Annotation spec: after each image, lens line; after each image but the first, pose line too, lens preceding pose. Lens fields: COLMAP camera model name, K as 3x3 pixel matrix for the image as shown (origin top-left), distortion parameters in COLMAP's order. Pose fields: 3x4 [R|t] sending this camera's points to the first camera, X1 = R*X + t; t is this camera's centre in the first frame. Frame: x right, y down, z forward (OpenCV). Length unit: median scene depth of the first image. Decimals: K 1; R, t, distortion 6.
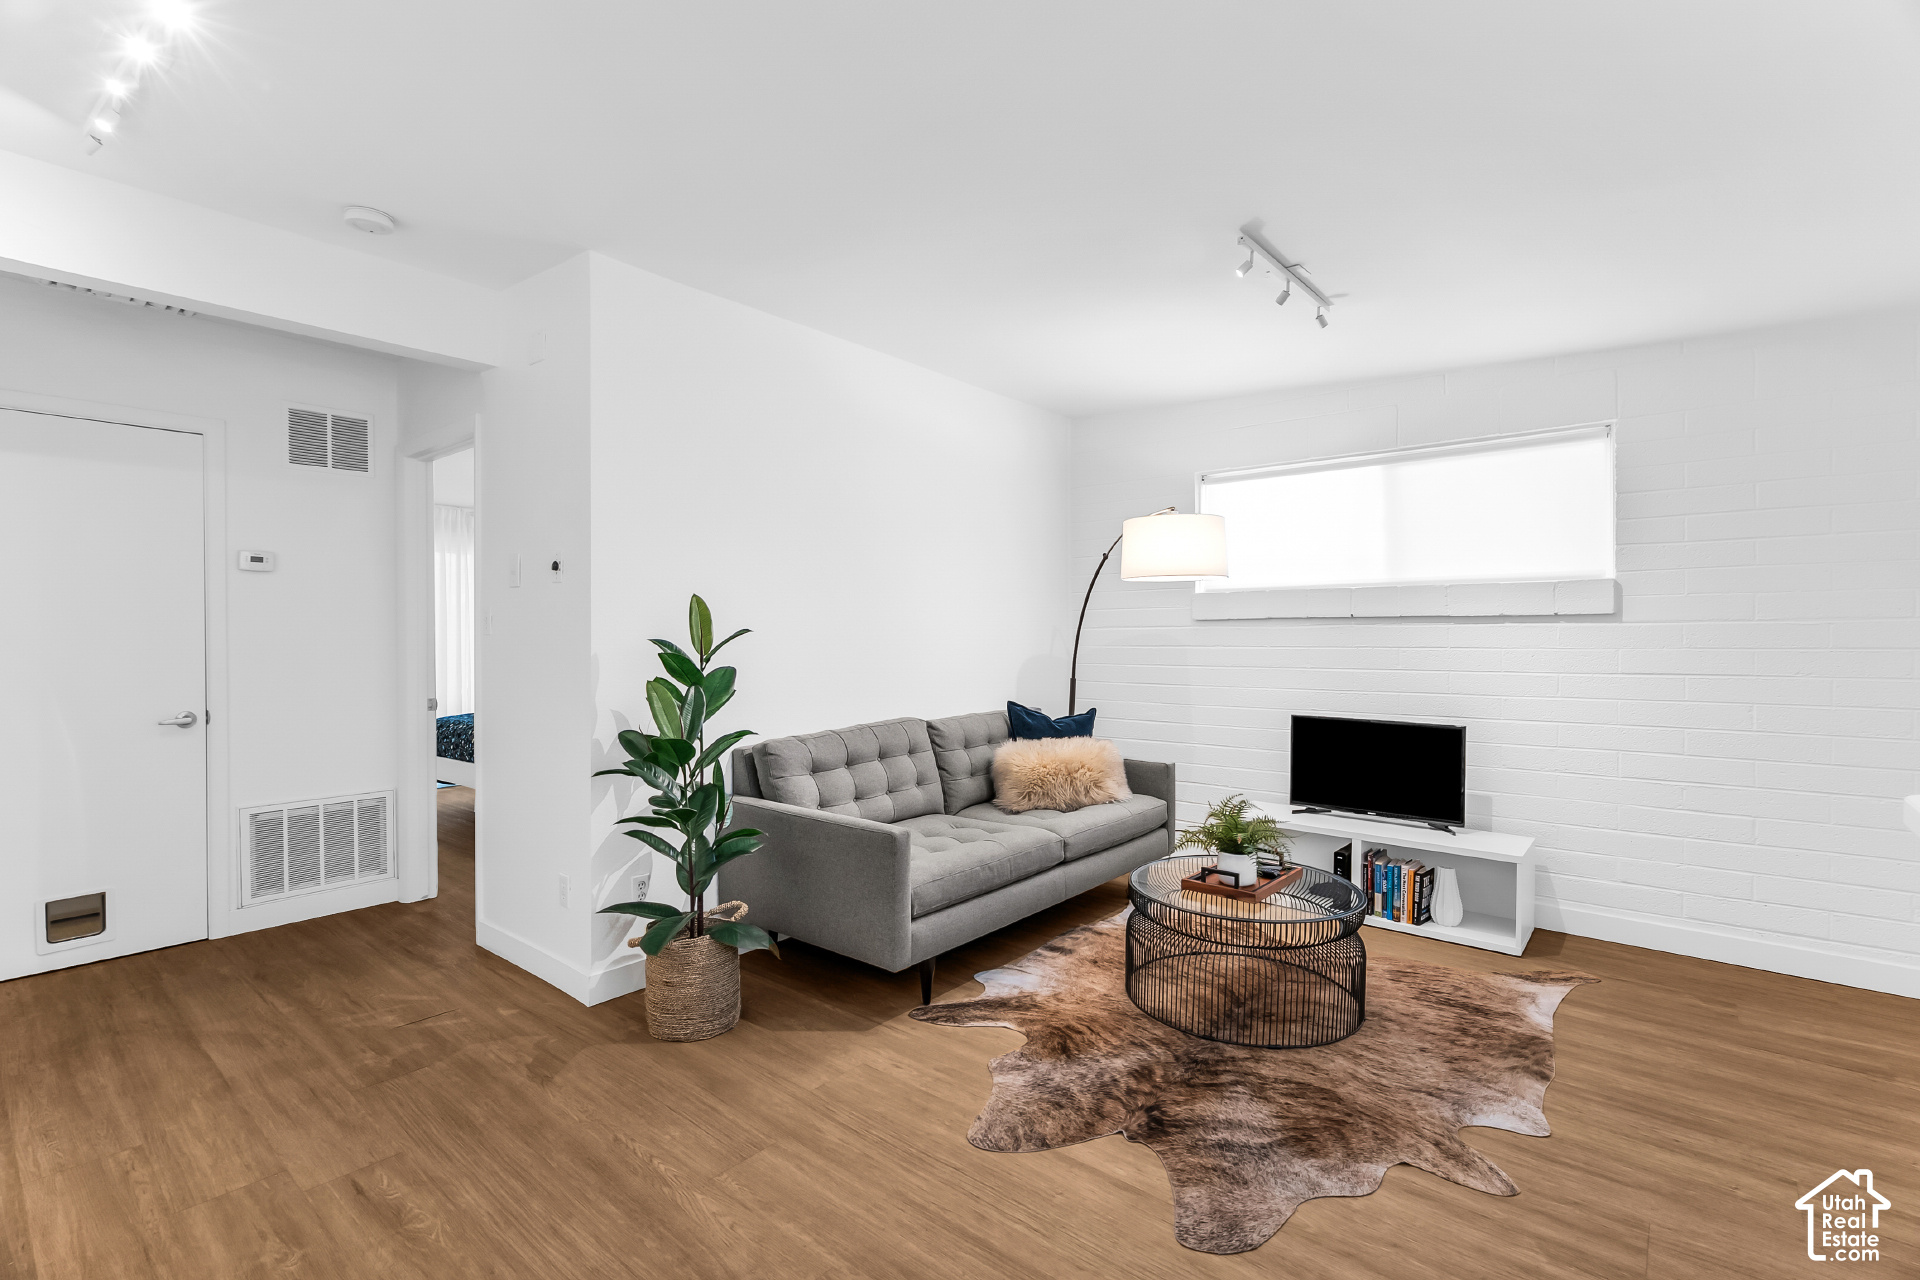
lens RADIAL K [[873.7, 0, 955.9], [0, 873.7, 643.6], [0, 0, 1]] dist [-0.001927, 0.000206]
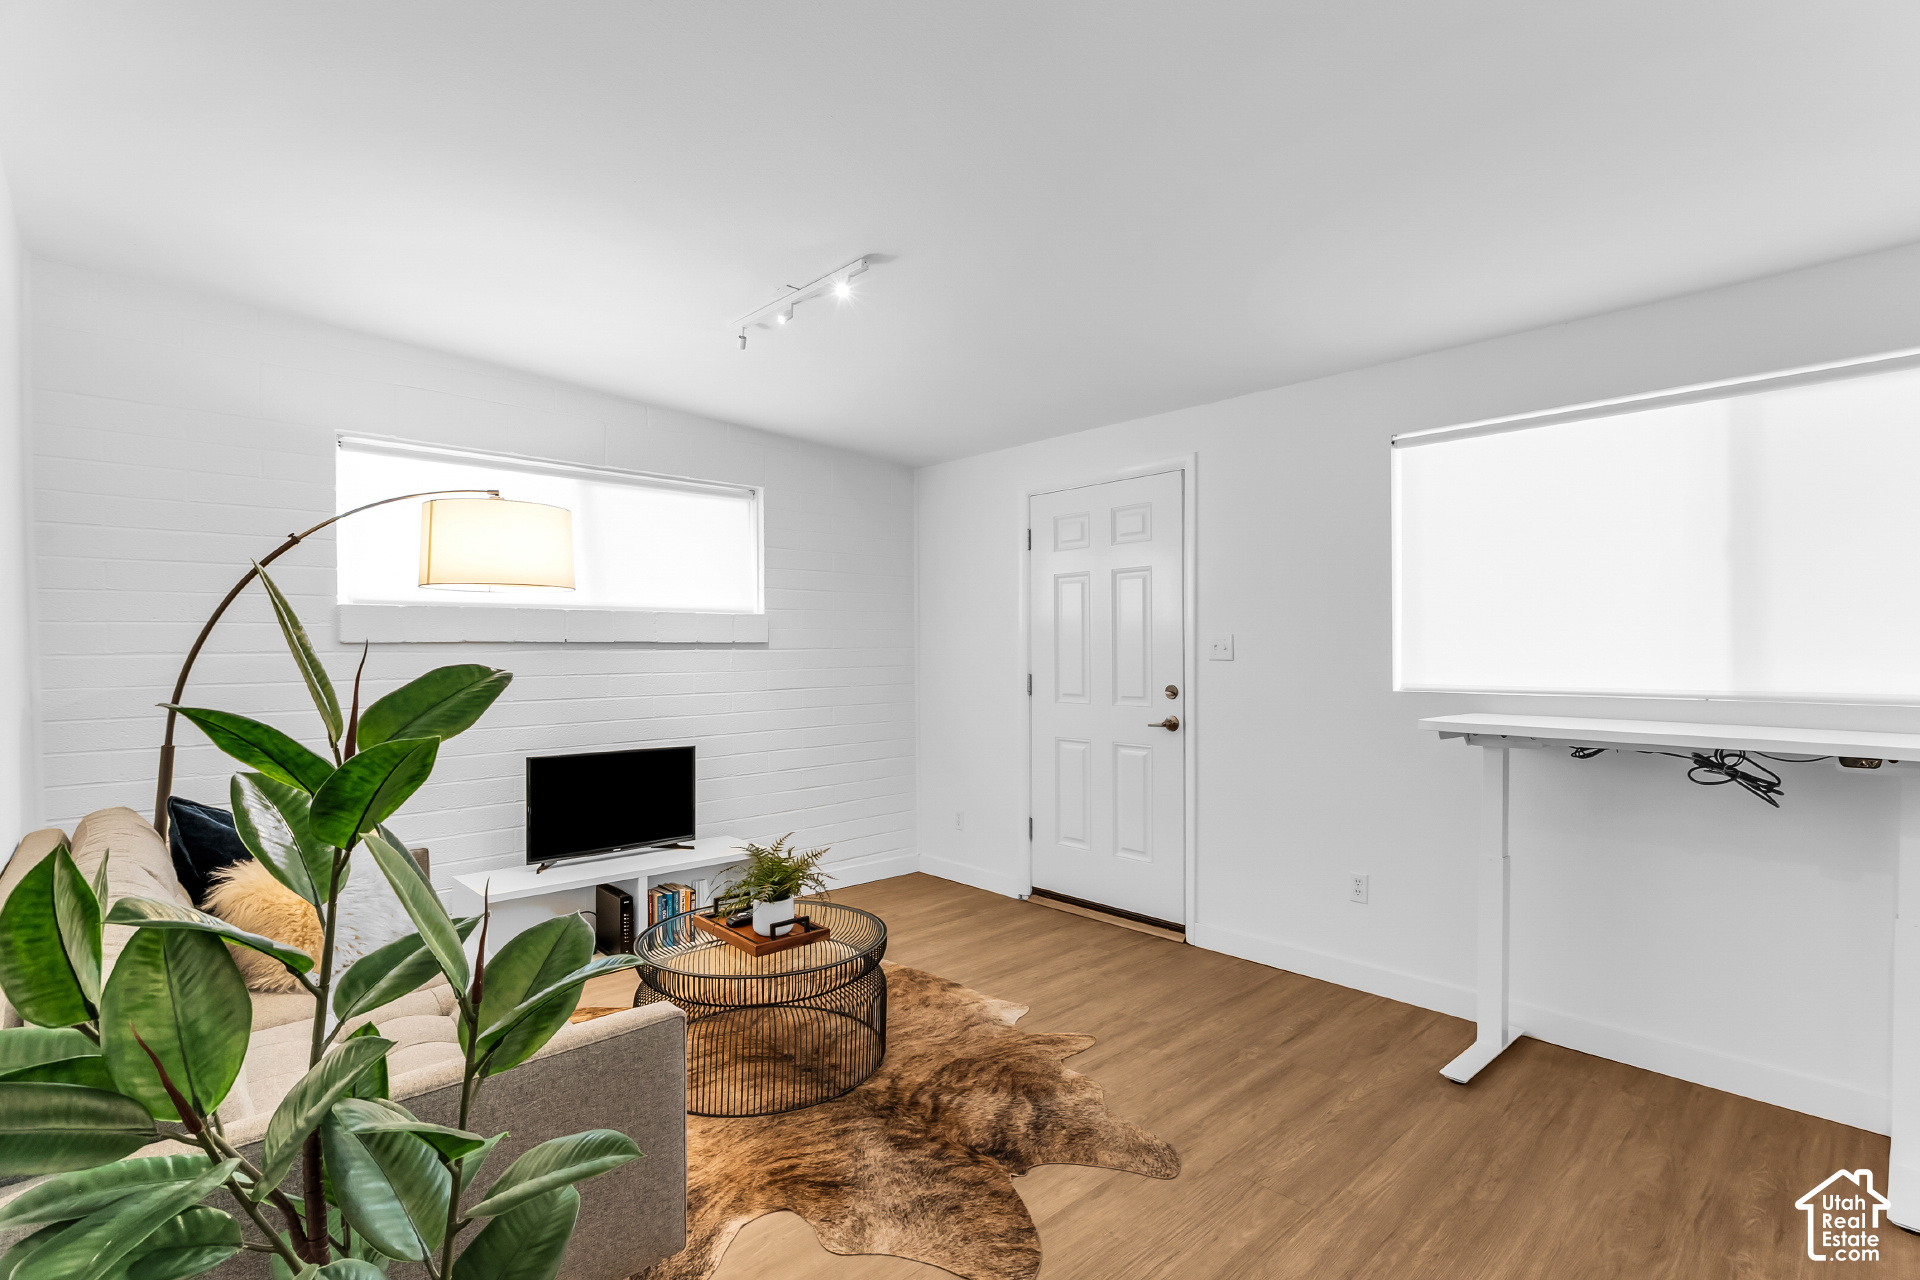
lens RADIAL K [[897.7, 0, 953.8], [0, 897.7, 636.9], [0, 0, 1]] dist [0.001040, 0.000151]
pose [[0.117520, 0.016279, 0.992937, -0.637750], [0.013414, 0.999748, -0.017978, -0.019604], [-0.992980, 0.015433, 0.117272, 0.725564]]
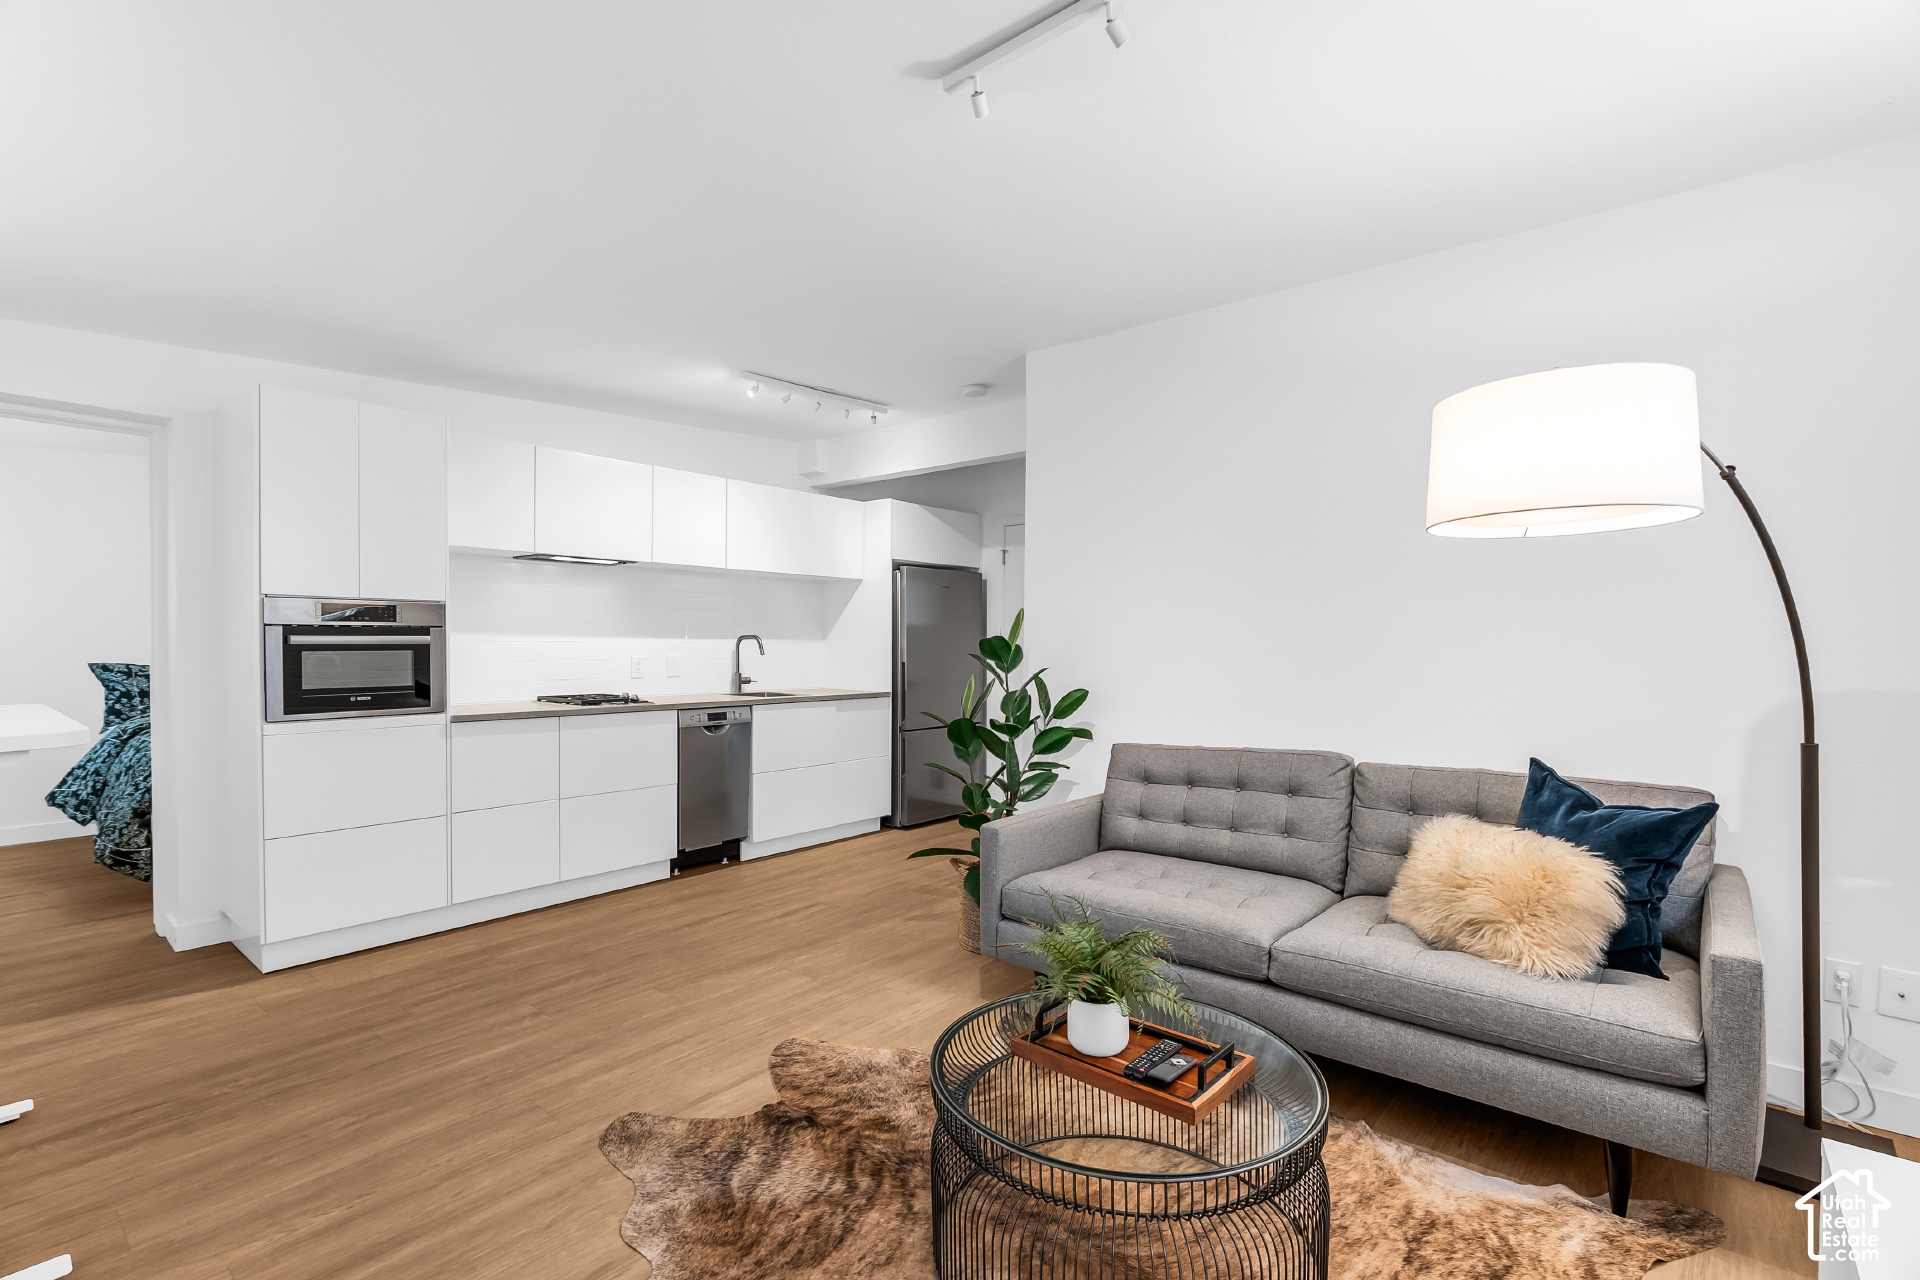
lens RADIAL K [[873.7, 0, 955.9], [0, 873.7, 643.6], [0, 0, 1]] dist [-0.001927, 0.000206]
pose [[0.003396, 0.006874, -0.999971, 0.980200], [-0.015503, 0.999857, 0.006821, -0.013377], [0.999874, 0.015479, 0.003502, 0.934410]]
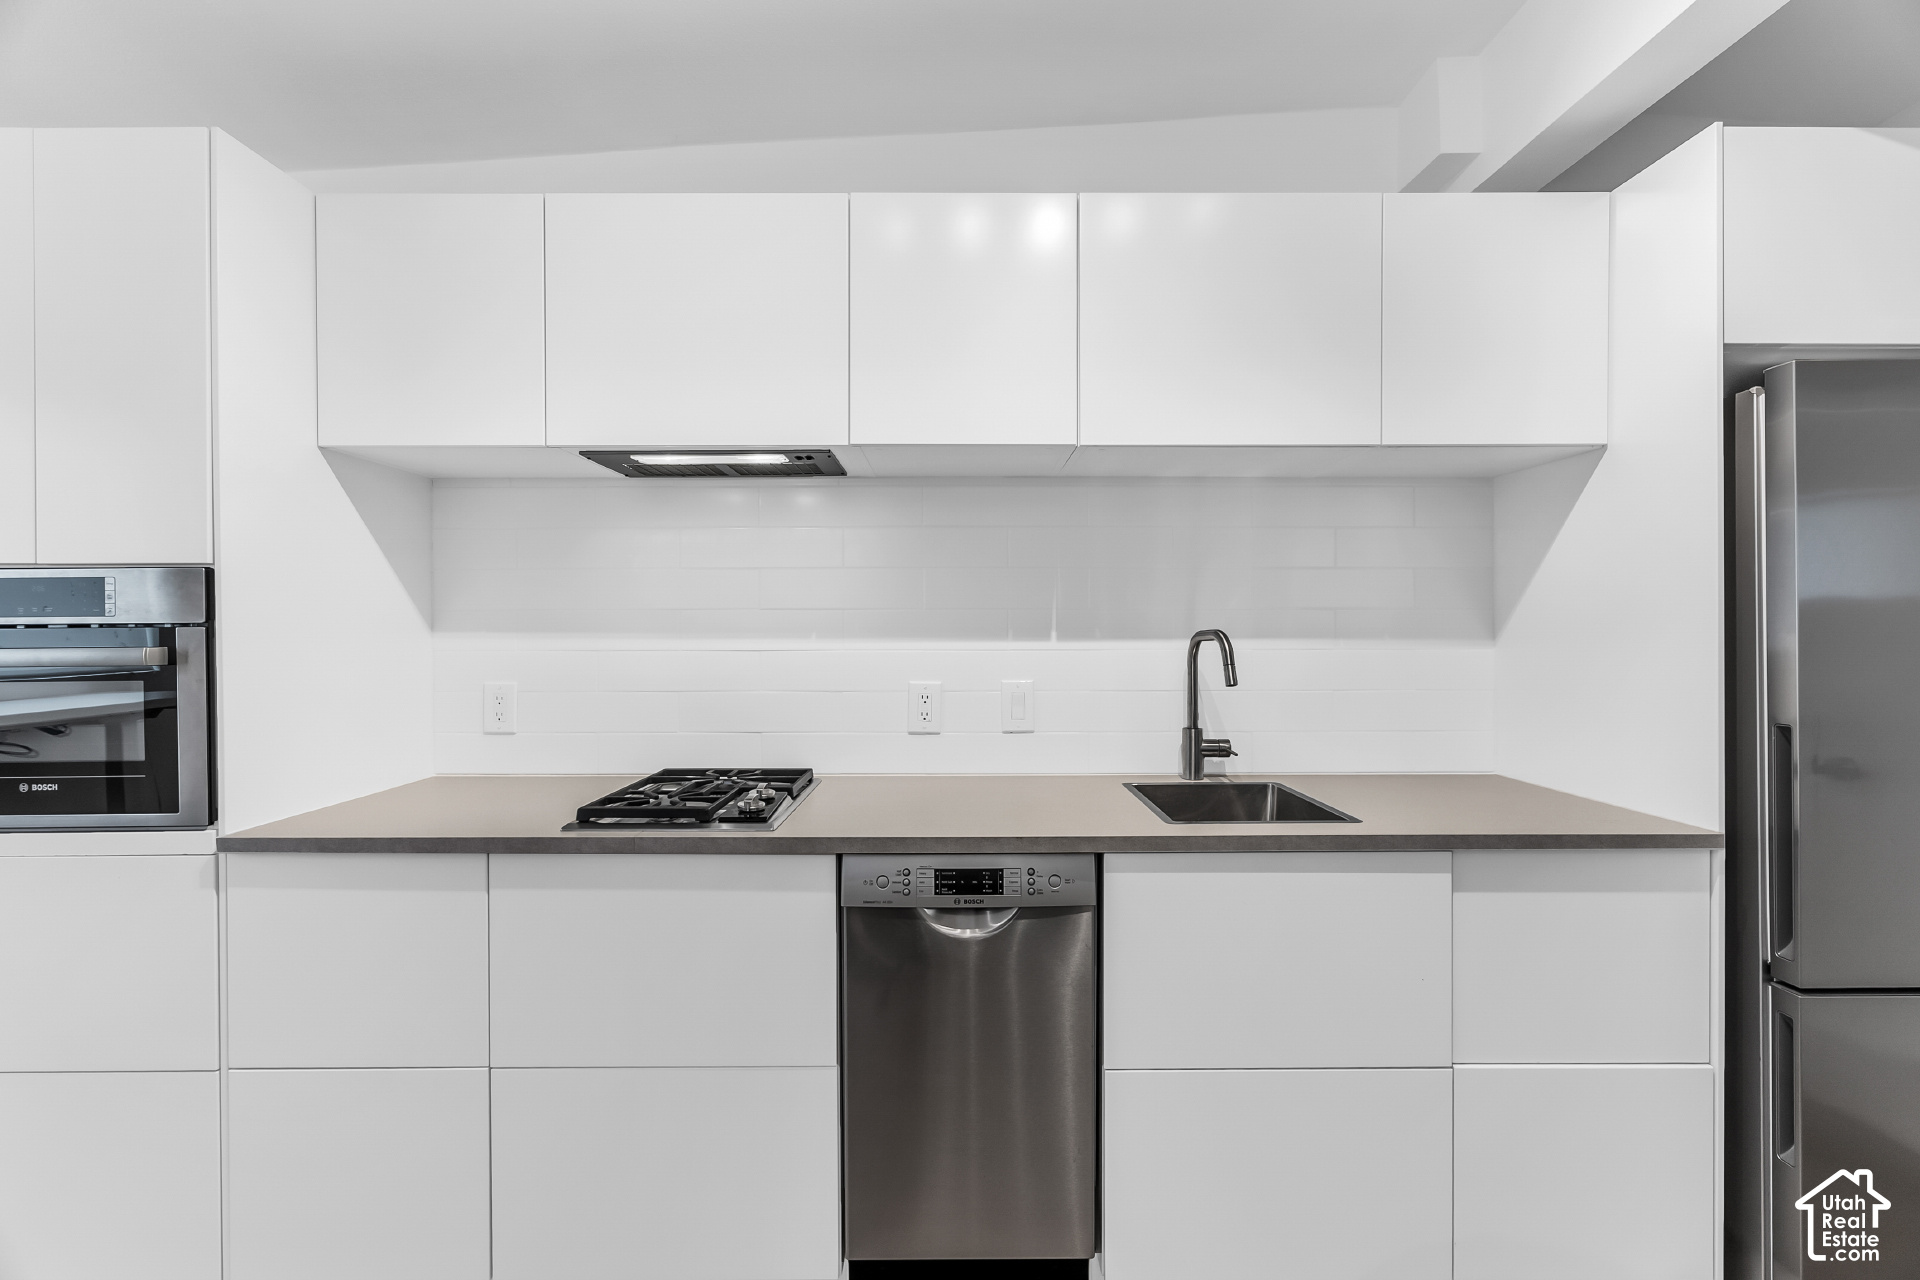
lens RADIAL K [[897.7, 0, 953.8], [0, 897.7, 636.9], [0, 0, 1]] dist [0.001040, 0.000151]
pose [[-0.760155, 0.012183, -0.649628, -0.316546], [0.001369, 0.999852, 0.017148, -0.018634], [0.649741, 0.012146, -0.760059, 0.907914]]
